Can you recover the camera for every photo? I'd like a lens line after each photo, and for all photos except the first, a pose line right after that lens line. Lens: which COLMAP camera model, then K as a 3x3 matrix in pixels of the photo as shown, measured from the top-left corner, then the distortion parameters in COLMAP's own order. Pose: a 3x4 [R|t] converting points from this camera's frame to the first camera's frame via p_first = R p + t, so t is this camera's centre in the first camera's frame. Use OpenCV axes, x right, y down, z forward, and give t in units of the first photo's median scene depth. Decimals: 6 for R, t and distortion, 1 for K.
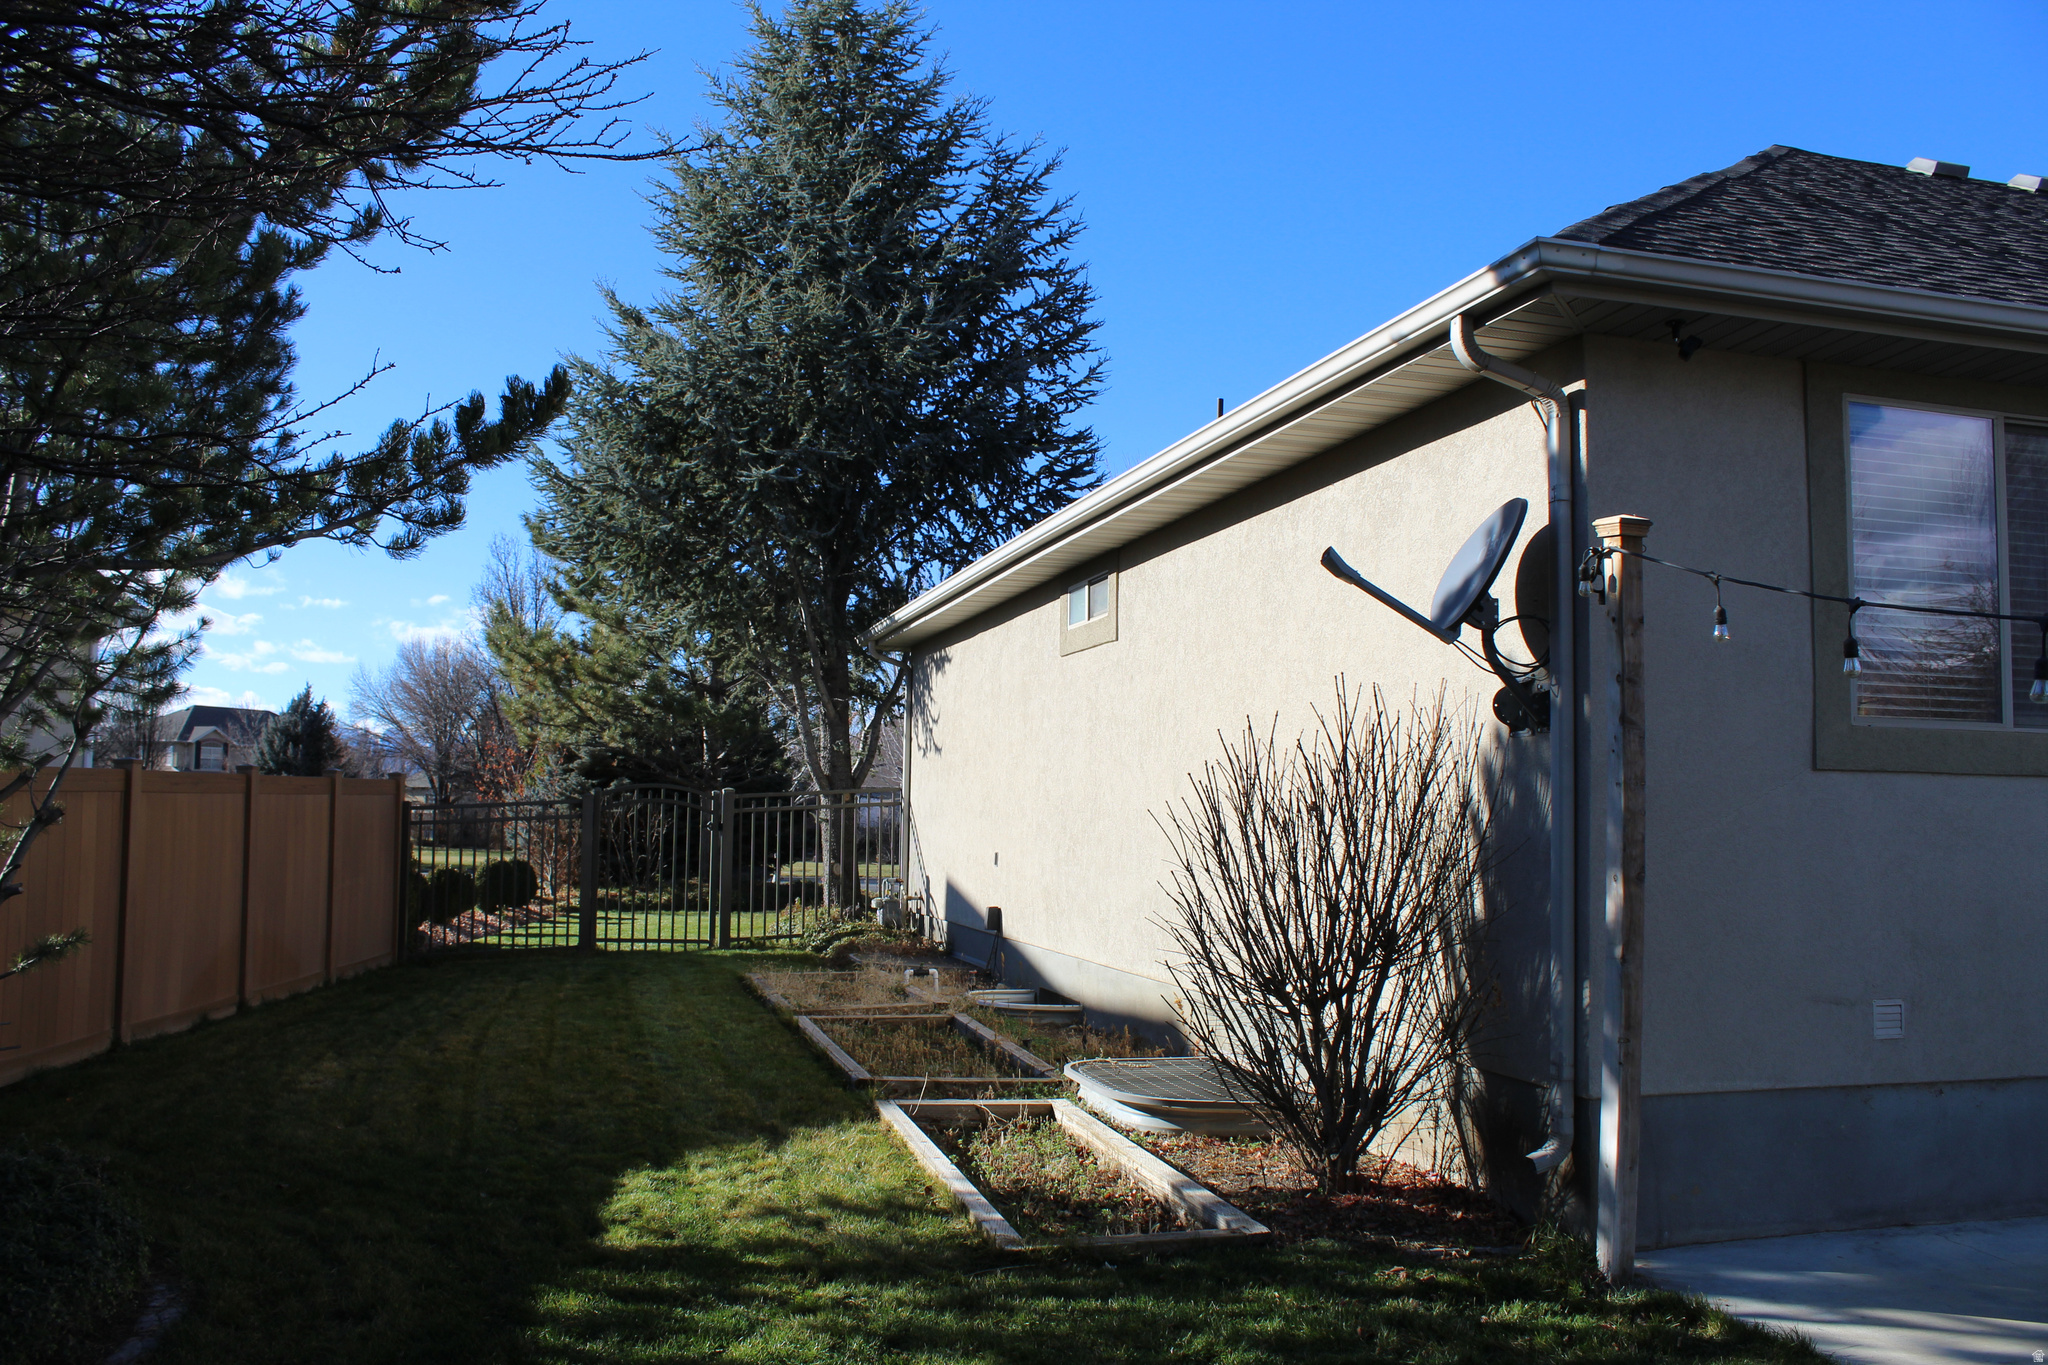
lens RADIAL K [[1716.1, 0, 1013.3], [0, 1716.1, 679.7], [0, 0, 1]] dist [-0.173602, 0.161472]
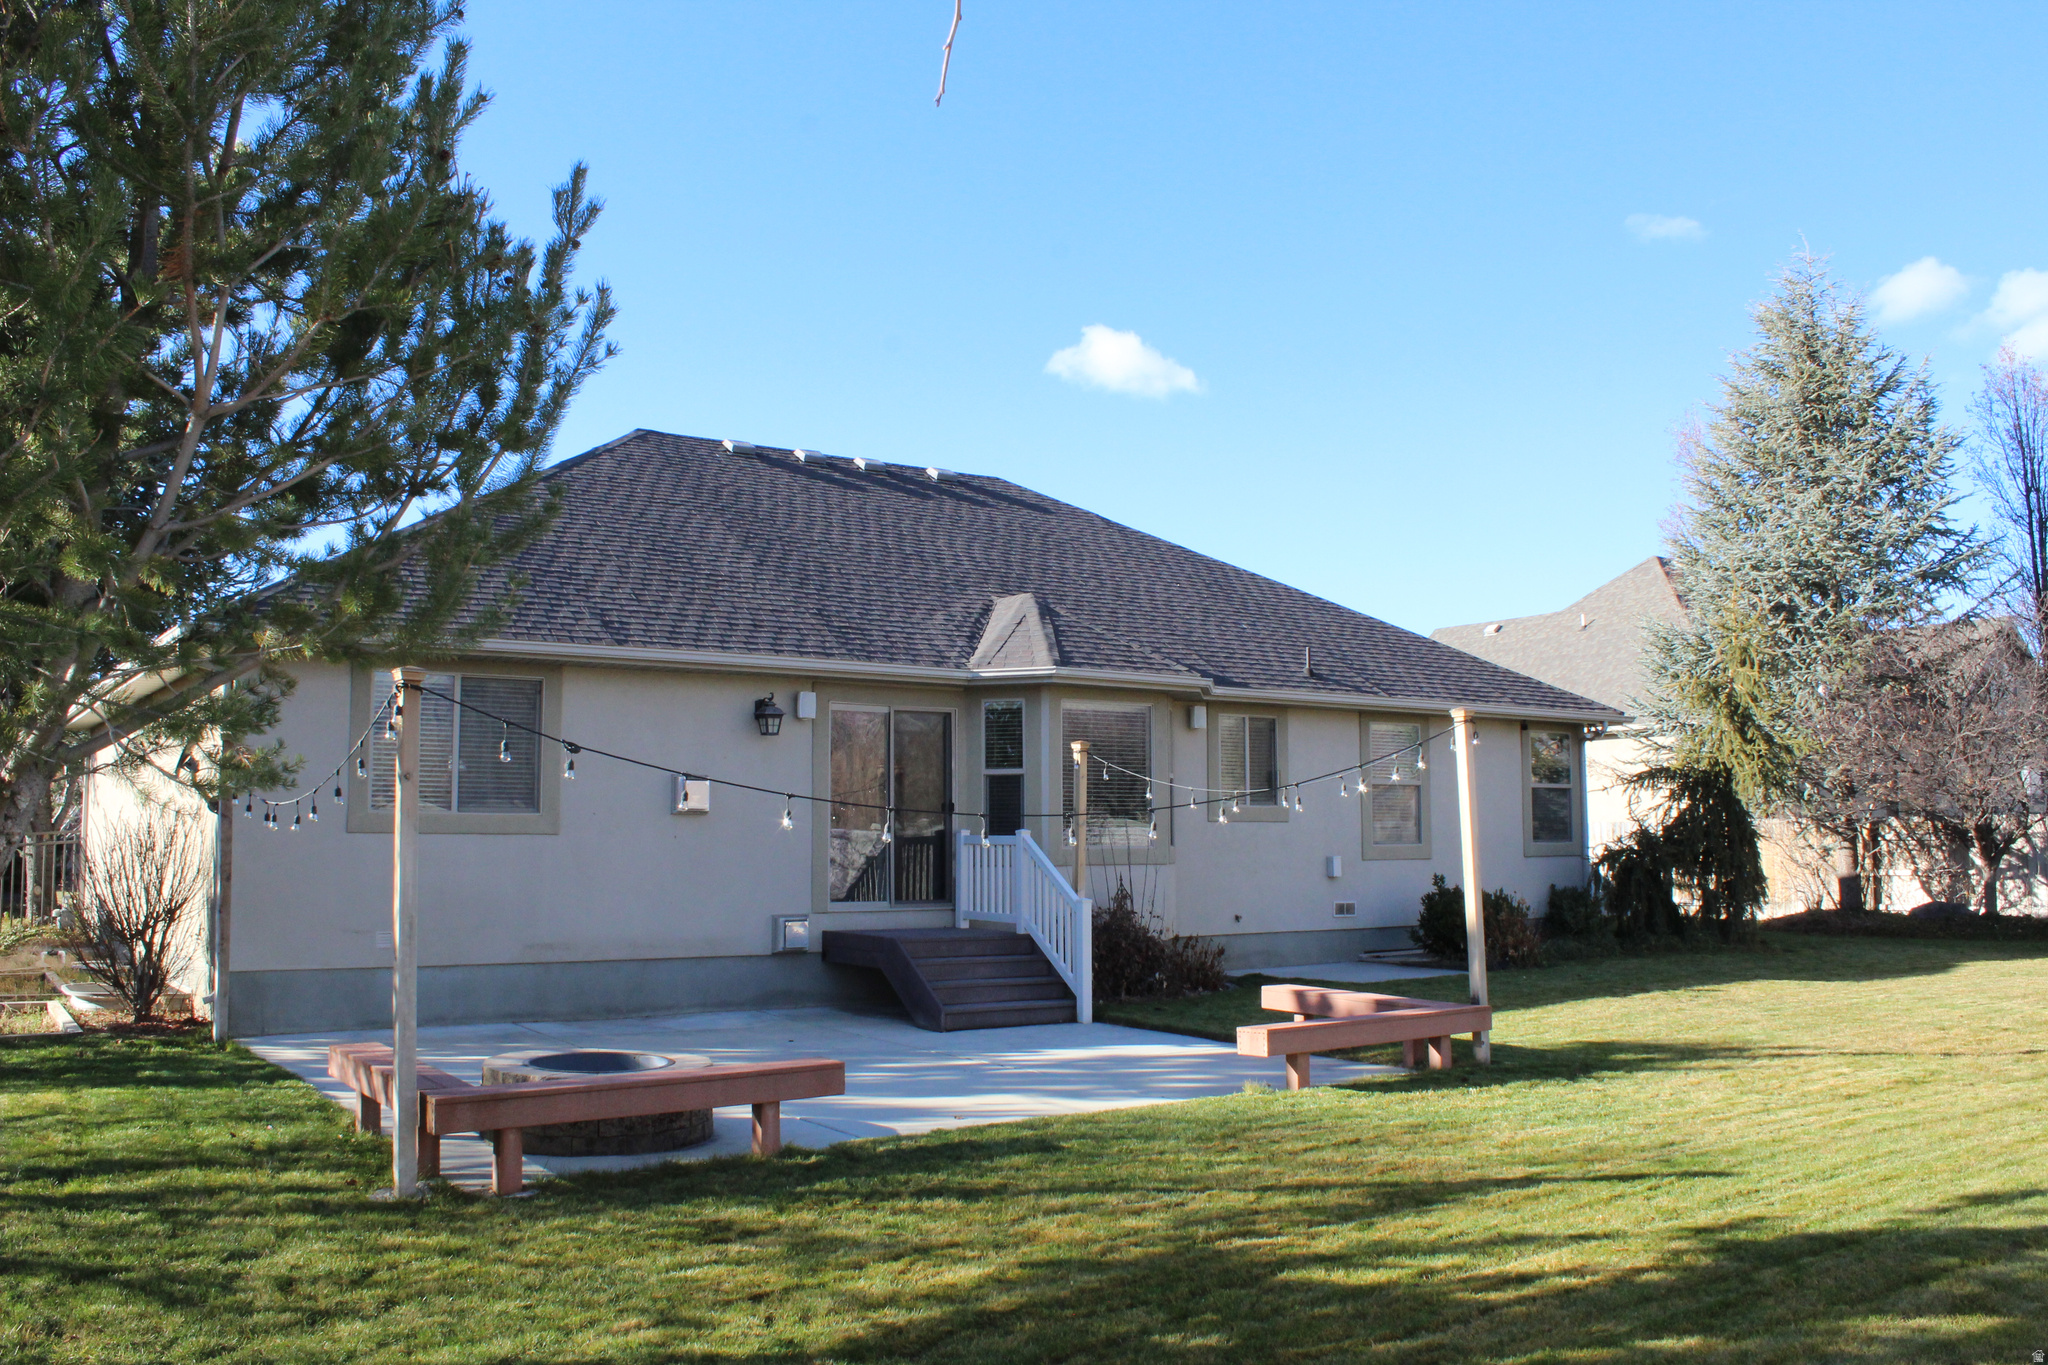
lens RADIAL K [[1716.1, 0, 1013.3], [0, 1716.1, 679.7], [0, 0, 1]] dist [-0.173602, 0.161472]
pose [[0.948210, 0.006436, 0.317580, 0.608445], [-0.003343, 0.999942, -0.010284, -0.136831], [-0.317628, 0.008690, 0.948176, -1.496800]]
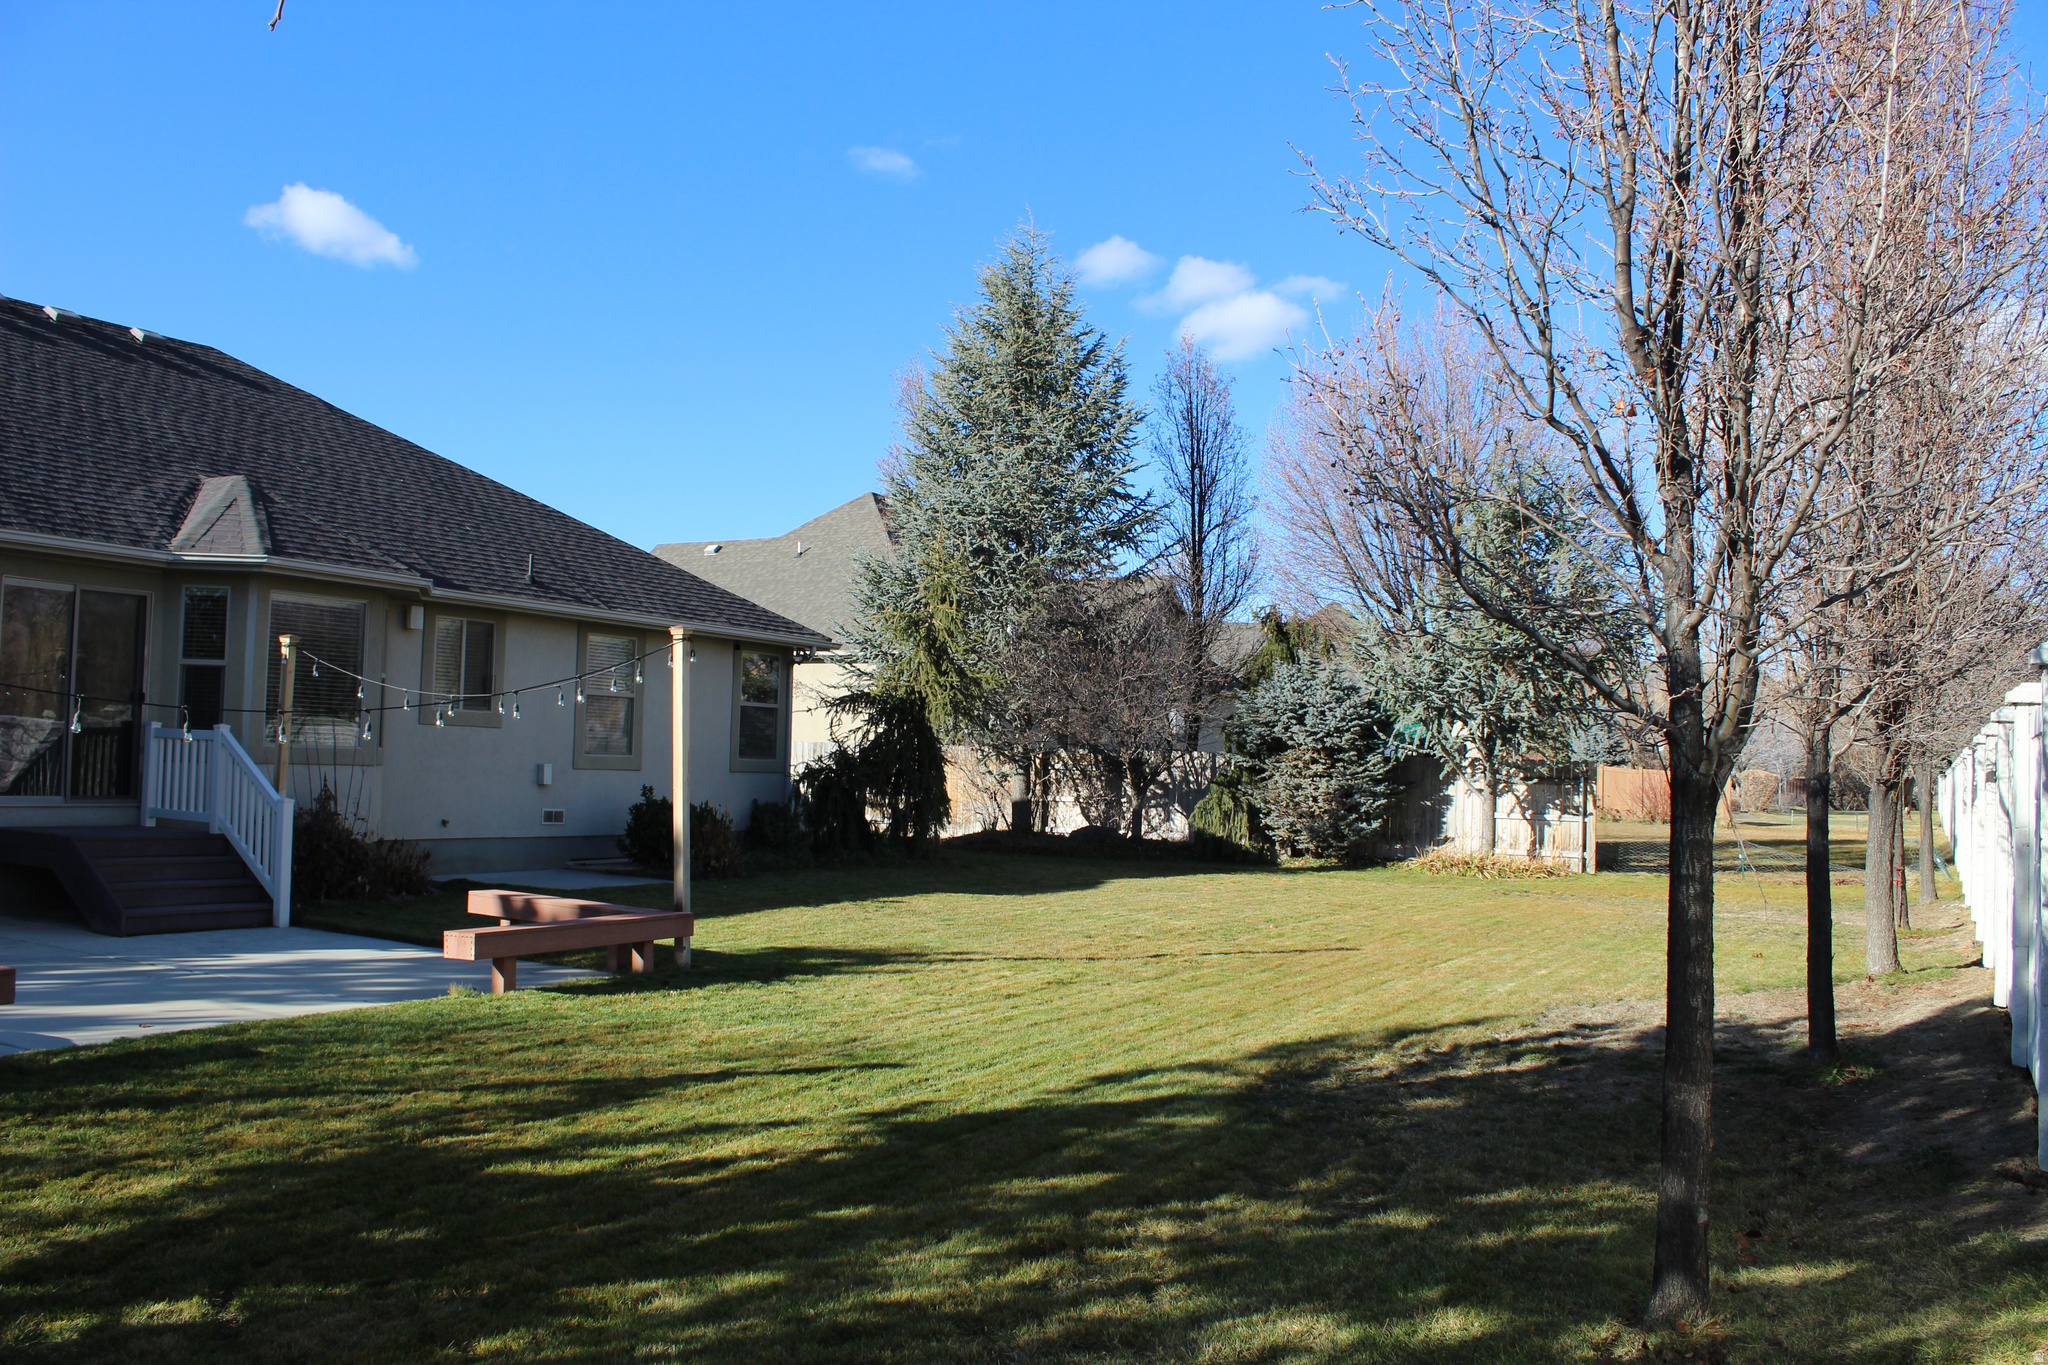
lens RADIAL K [[1710.2, 0, 1032.7], [0, 1710.2, 672.3], [0, 0, 1]] dist [-0.176547, 0.156213]
pose [[0.702627, 0.036604, 0.710617, 0.572044], [-0.071723, 0.997233, 0.019549, -0.141784], [-0.707935, -0.064703, 0.703308, -1.538251]]
